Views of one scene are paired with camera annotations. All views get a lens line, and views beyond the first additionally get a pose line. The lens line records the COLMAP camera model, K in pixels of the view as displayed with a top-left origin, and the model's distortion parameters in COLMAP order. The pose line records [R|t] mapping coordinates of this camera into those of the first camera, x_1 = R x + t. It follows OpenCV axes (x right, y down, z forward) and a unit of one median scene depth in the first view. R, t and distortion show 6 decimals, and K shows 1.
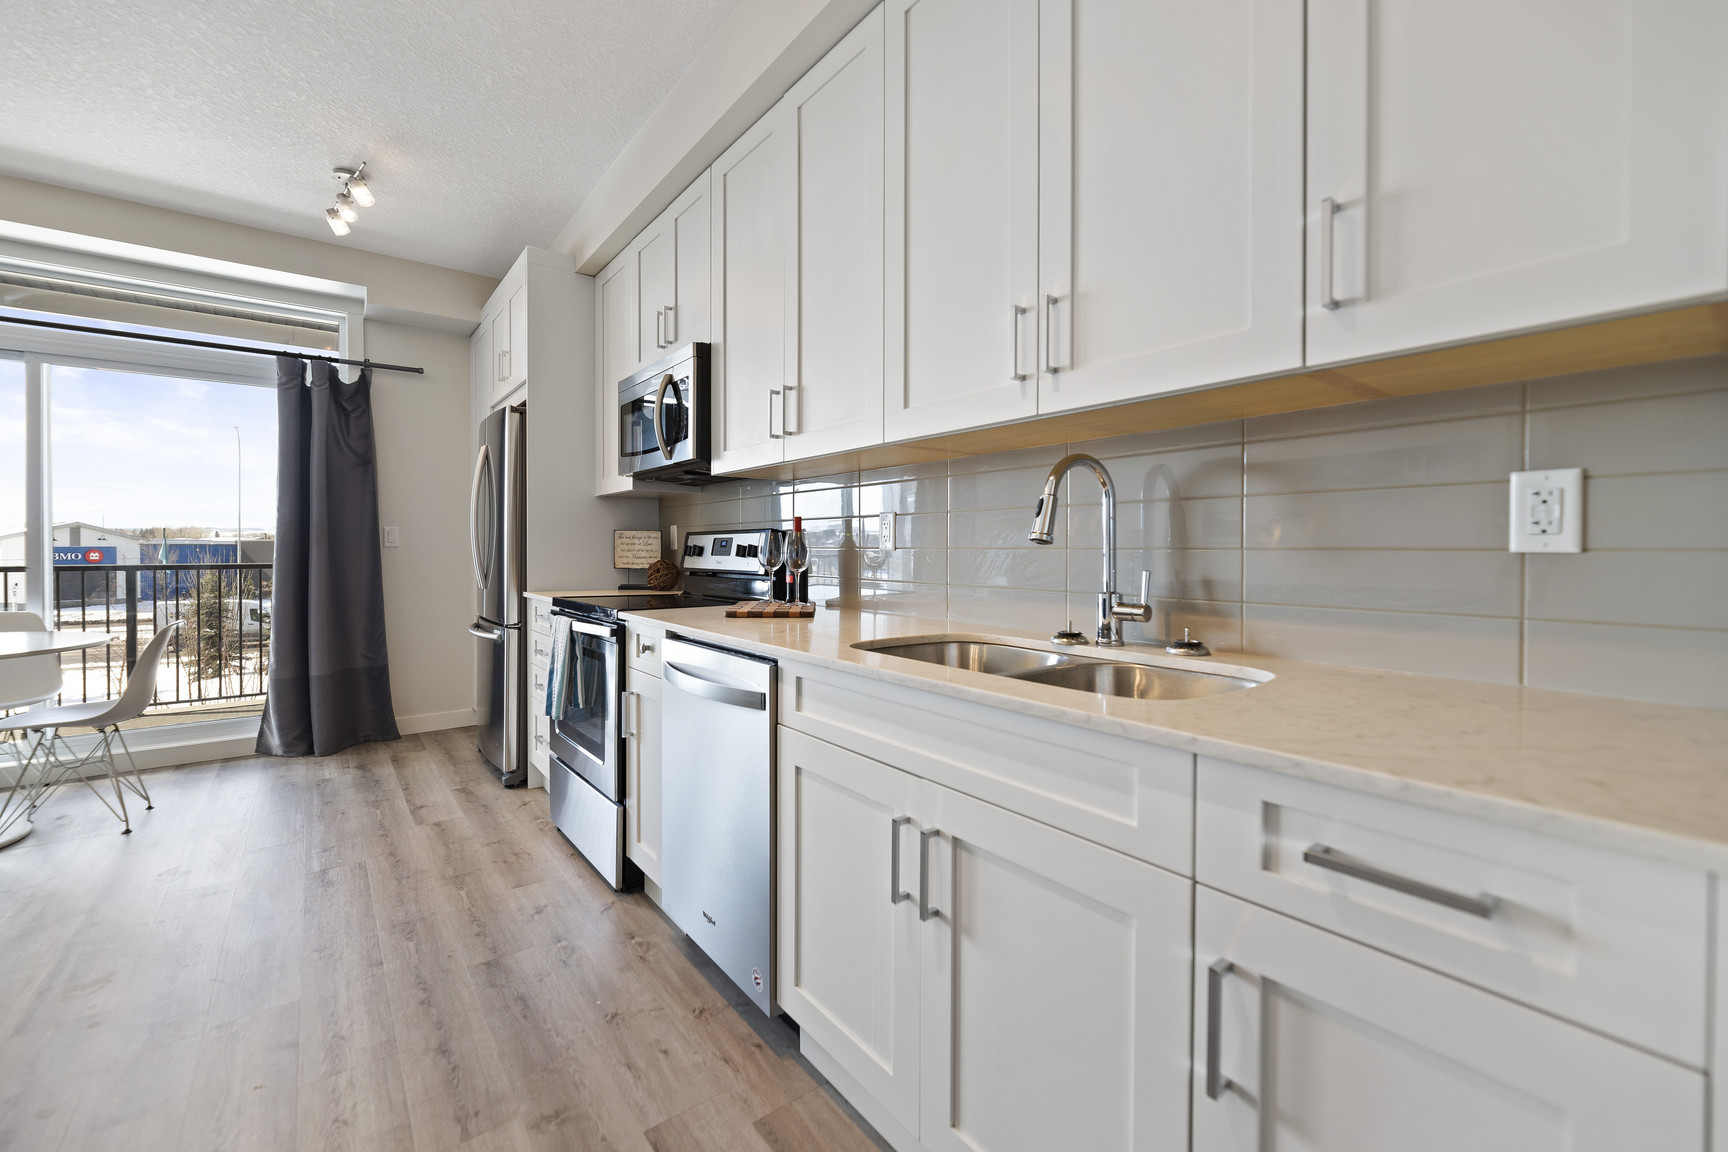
lens RADIAL K [[712.8, 0, 861.7], [0, 712.8, 554.0], [0, 0, 1]] dist [-0.003764, -0.000340]
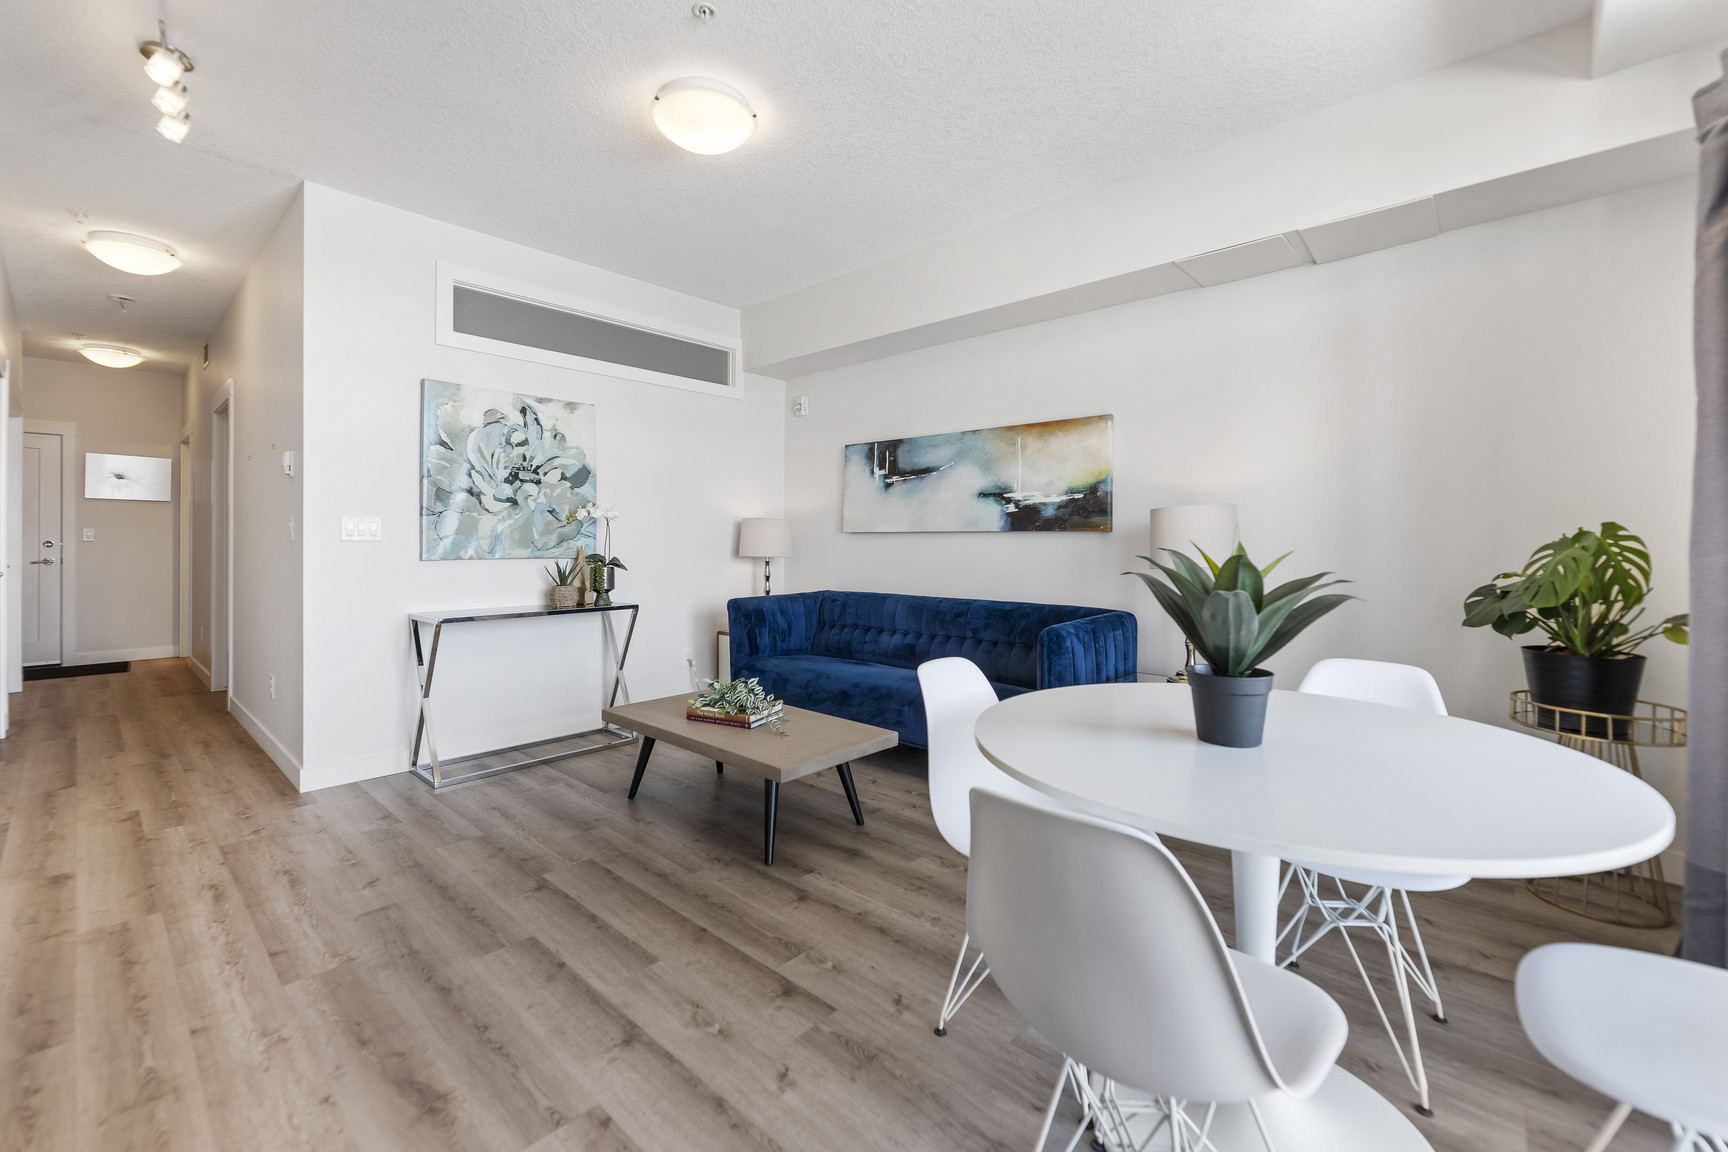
lens RADIAL K [[717.8, 0, 857.6], [0, 717.8, 542.8], [0, 0, 1]] dist [0.000296, 0.000537]
pose [[-0.985211, -0.003118, -0.171317, -0.801160], [-0.004873, 0.999940, 0.009827, -0.010842], [0.171276, 0.010517, -0.985167, 1.208152]]
